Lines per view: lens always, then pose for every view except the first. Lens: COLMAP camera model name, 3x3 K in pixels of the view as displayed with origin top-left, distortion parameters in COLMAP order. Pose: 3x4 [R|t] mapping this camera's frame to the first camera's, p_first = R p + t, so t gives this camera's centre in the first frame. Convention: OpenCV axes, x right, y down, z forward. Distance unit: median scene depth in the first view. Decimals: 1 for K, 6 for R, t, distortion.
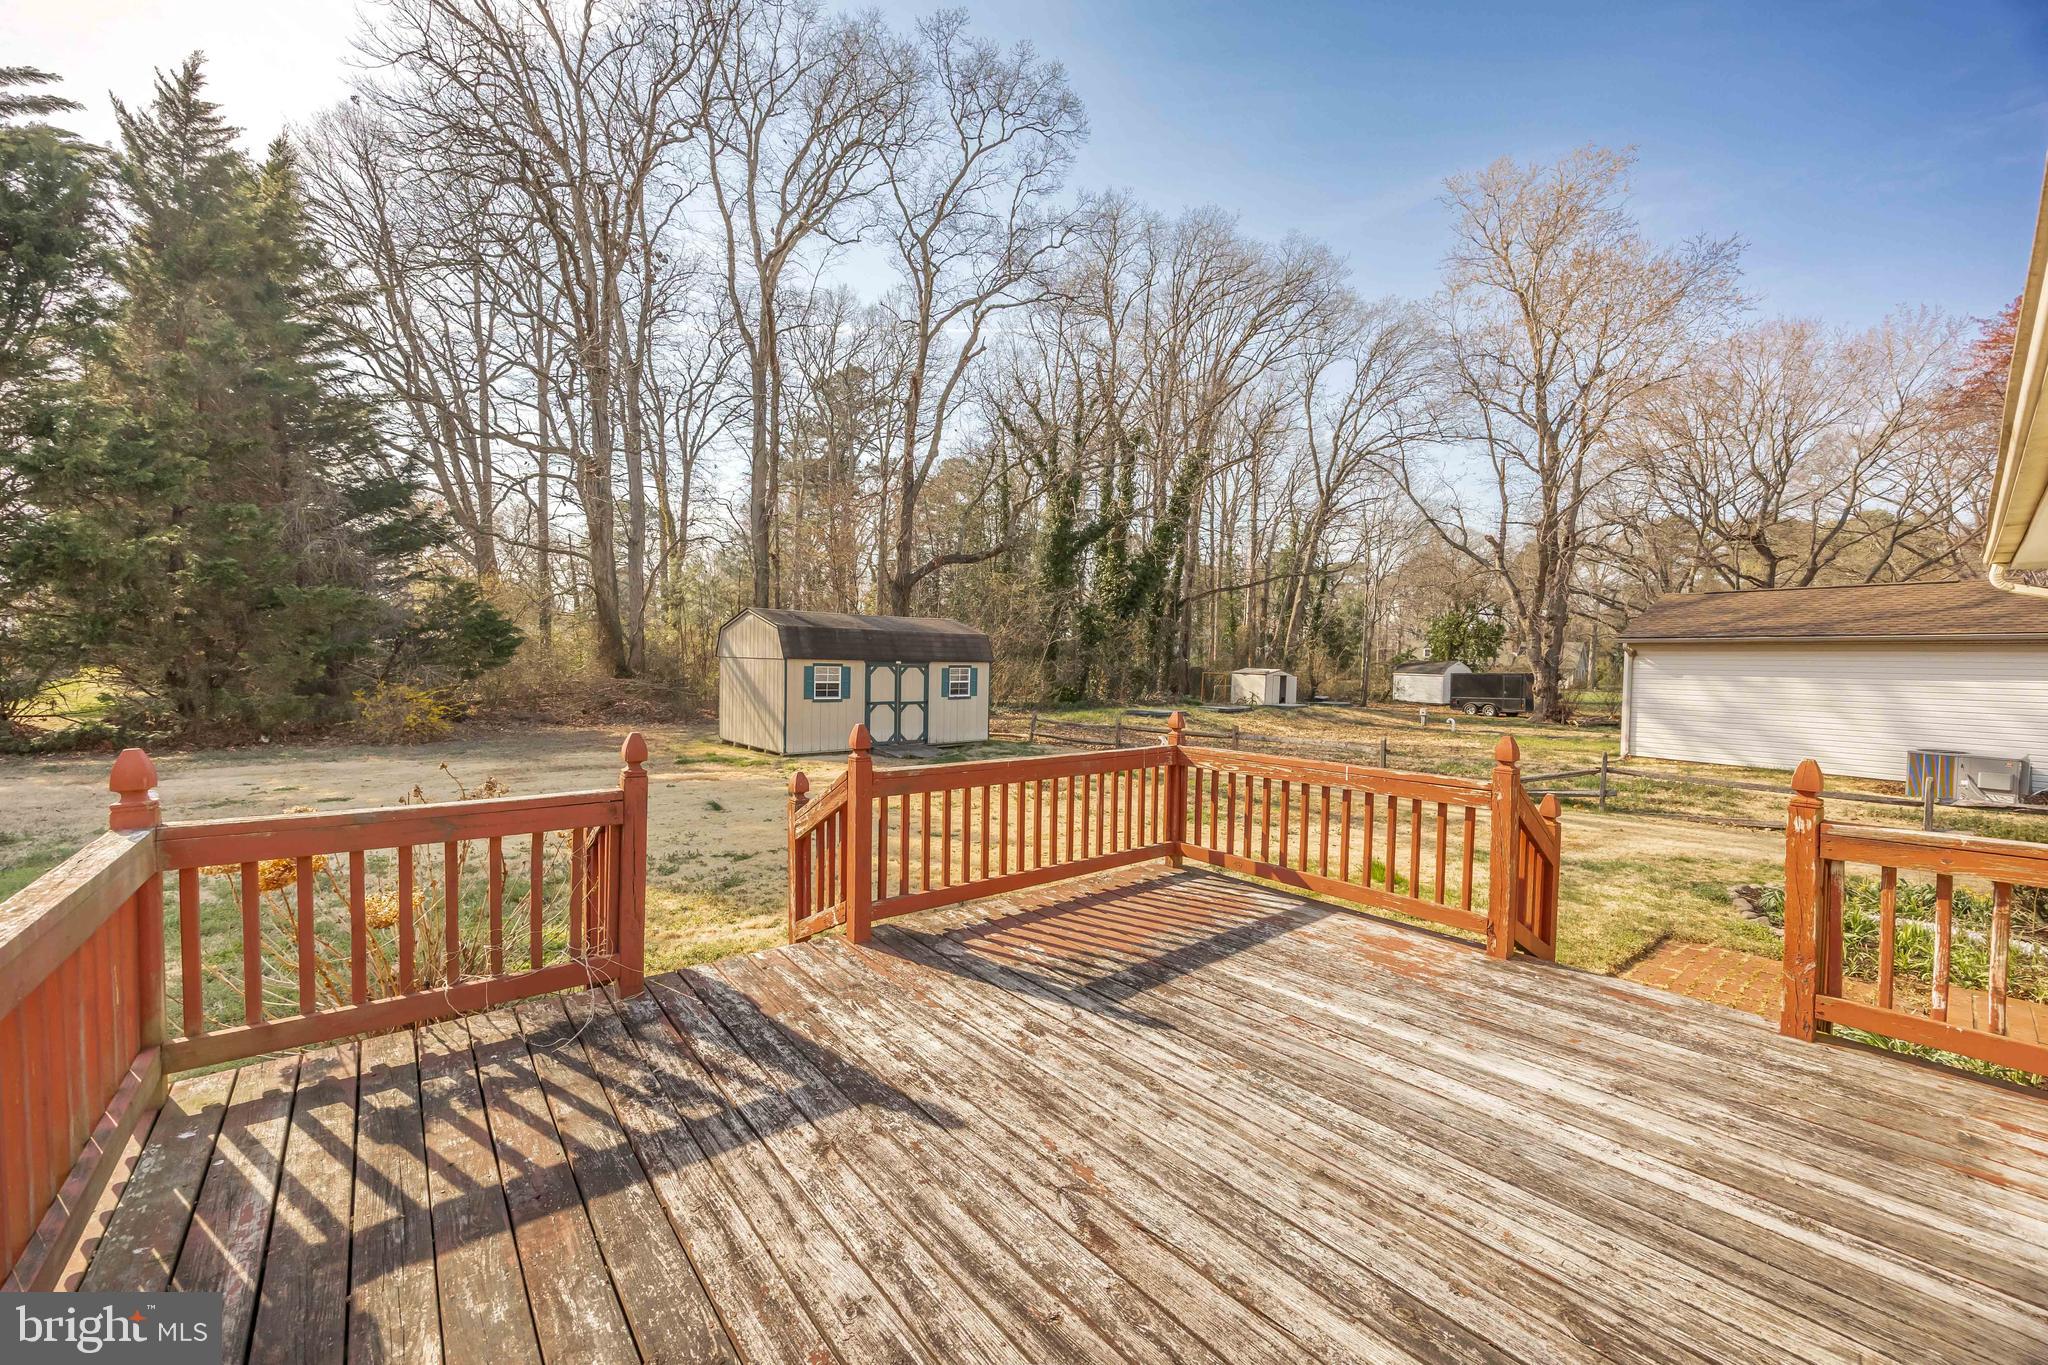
lens RADIAL K [[780.0, 0, 1027.9], [0, 780.0, 688.1], [0, 0, 1]] dist [0.000529, 0.000044]
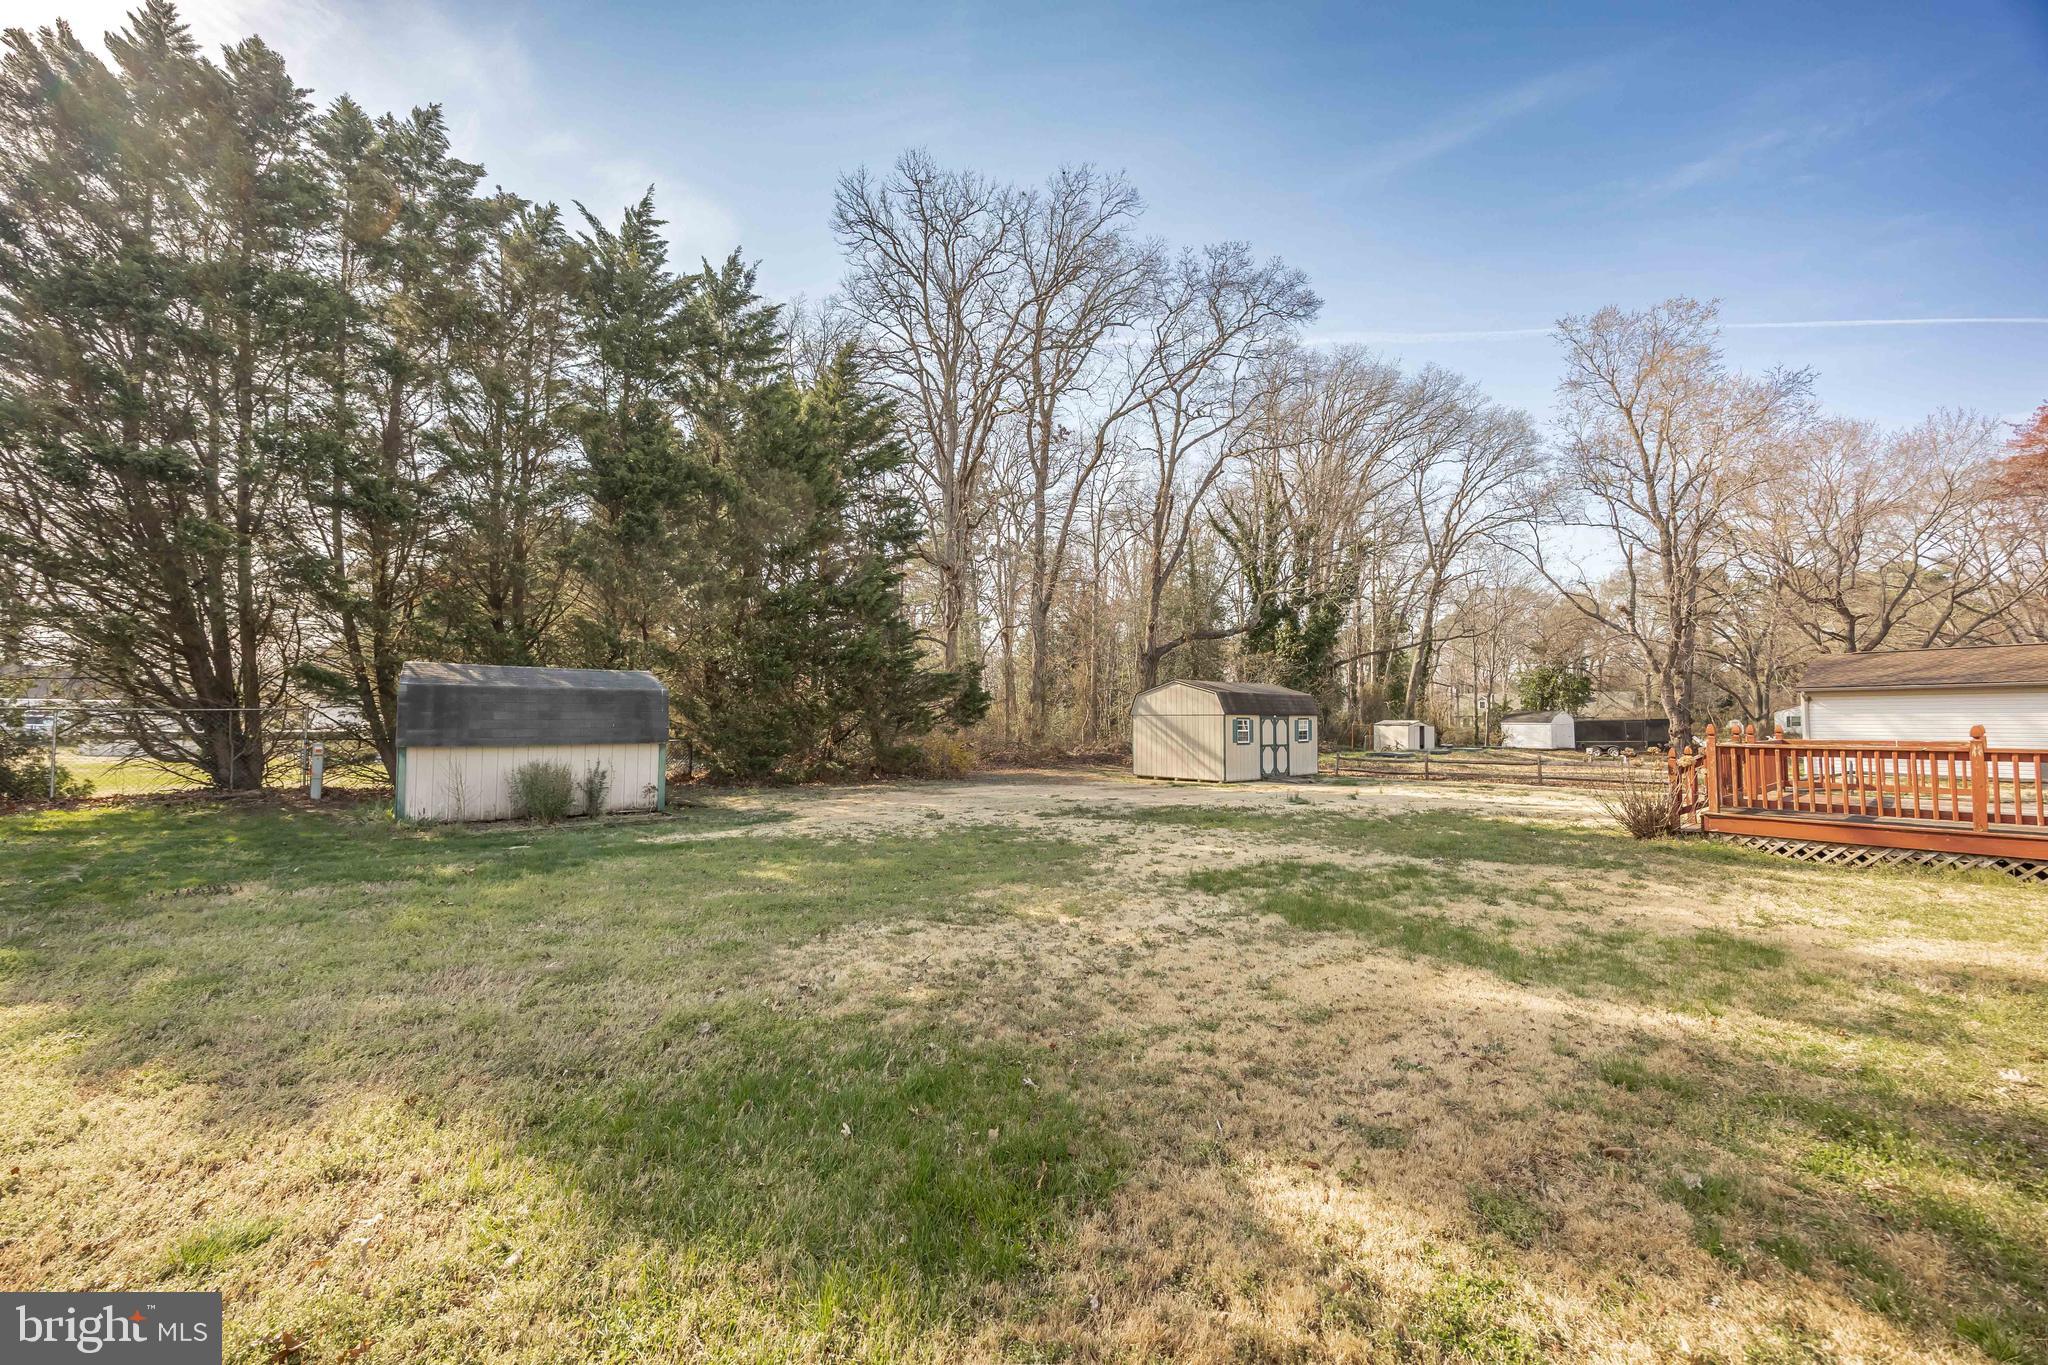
lens RADIAL K [[780.0, 0, 1027.9], [0, 780.0, 688.1], [0, 0, 1]] dist [0.000529, 0.000044]
pose [[0.999708, -0.019406, -0.014382, -2.864053], [0.018260, 0.996944, -0.075954, 0.072333], [0.015812, 0.075669, 0.997008, -1.960098]]
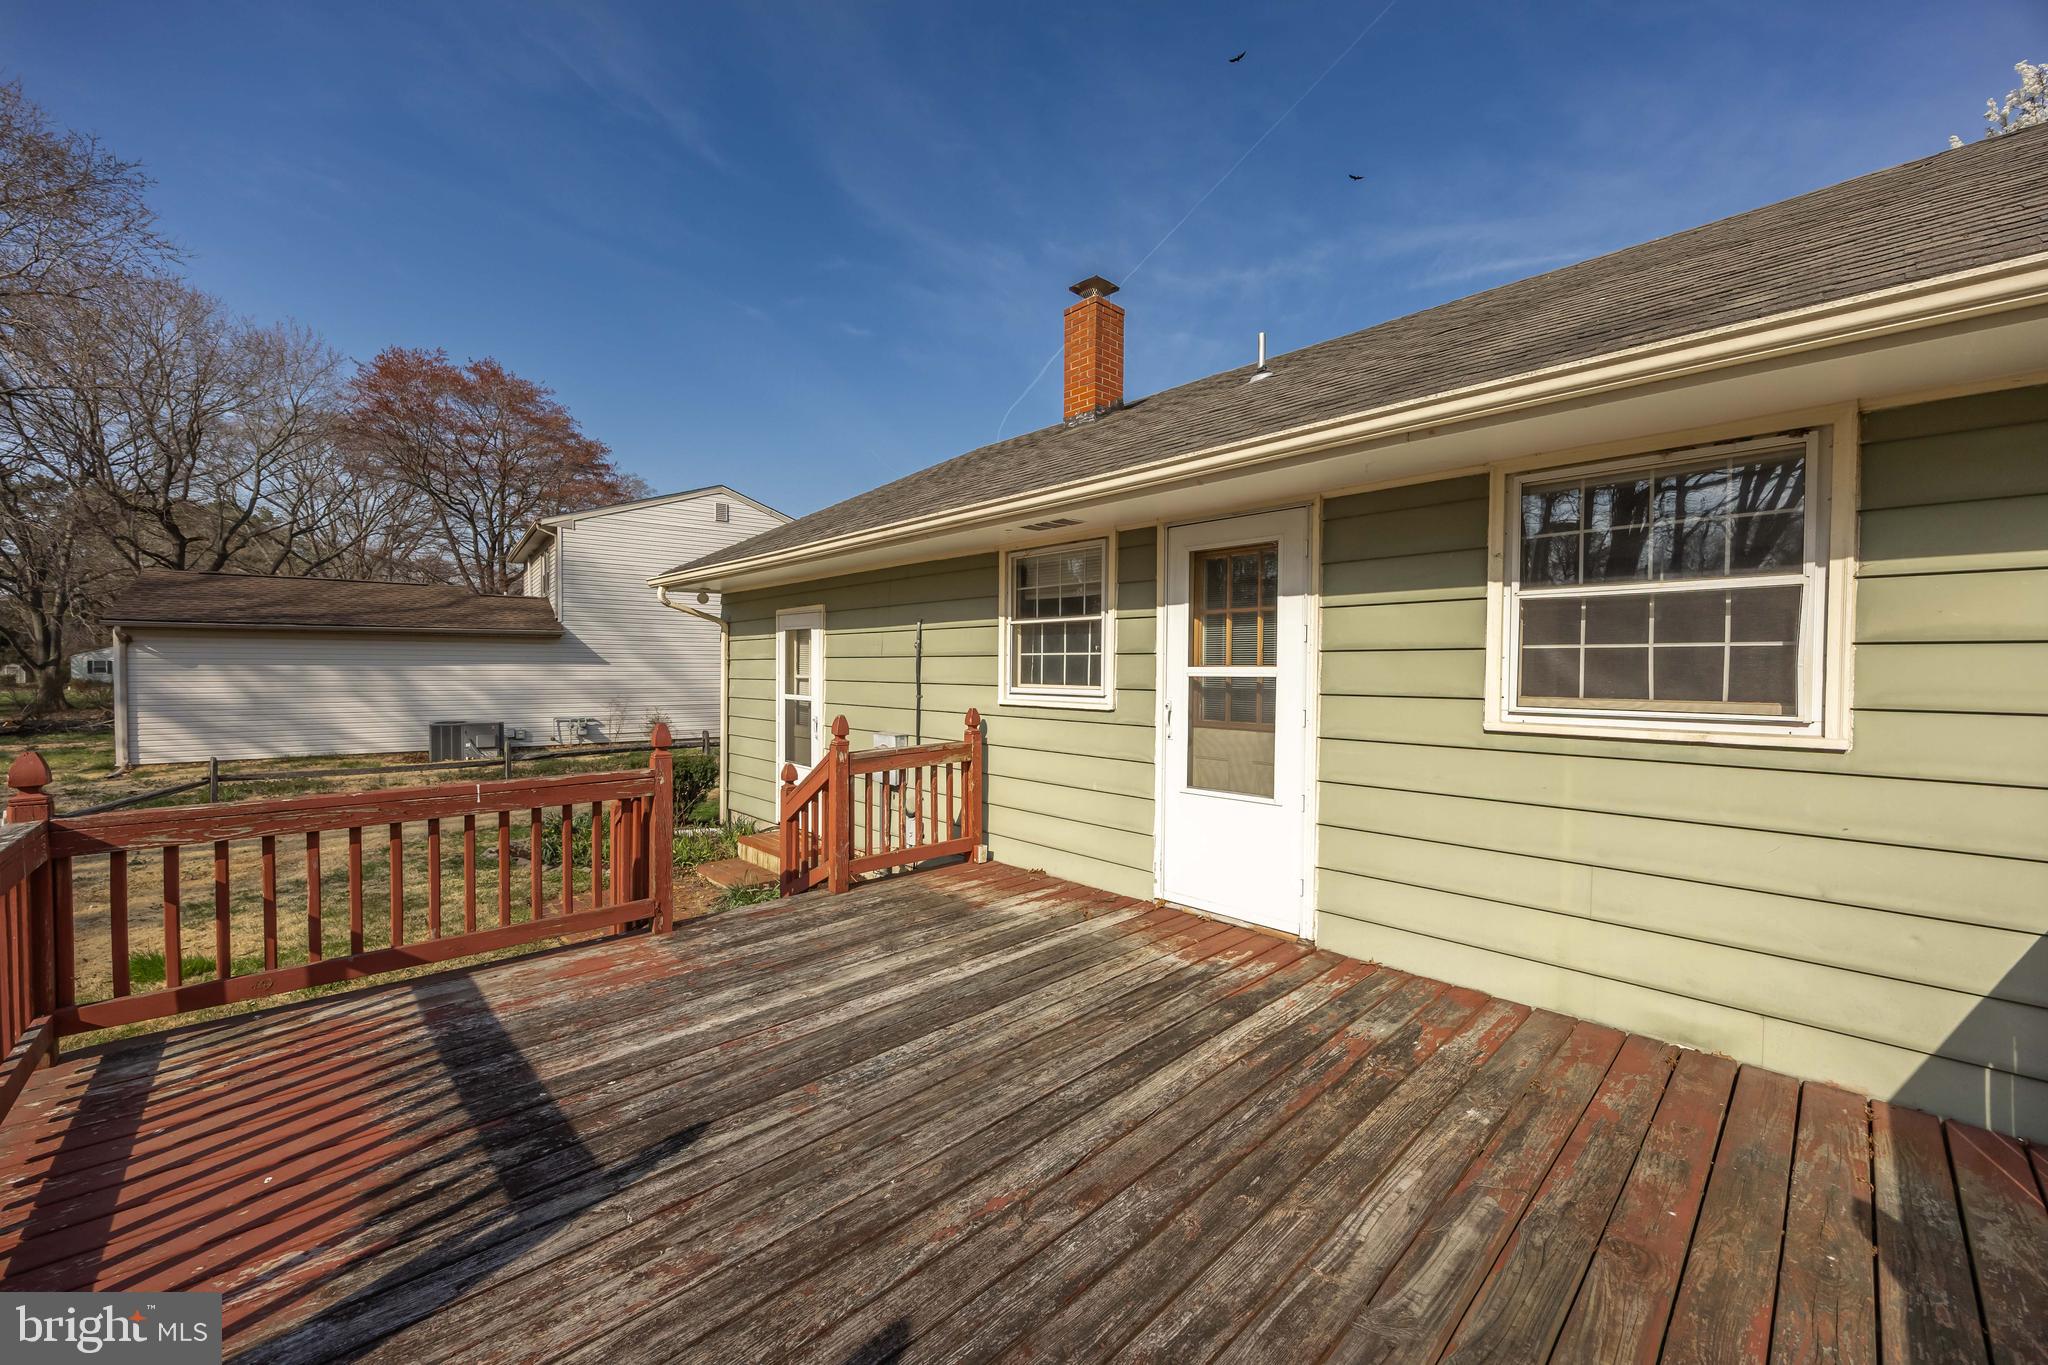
lens RADIAL K [[780.0, 0, 1027.9], [0, 780.0, 688.1], [0, 0, 1]] dist [0.000529, 0.000044]
pose [[-0.060633, -0.044271, 0.997178, -0.461193], [0.028328, 0.998537, 0.046054, -0.020614], [-0.997758, 0.031041, -0.059290, 0.553336]]
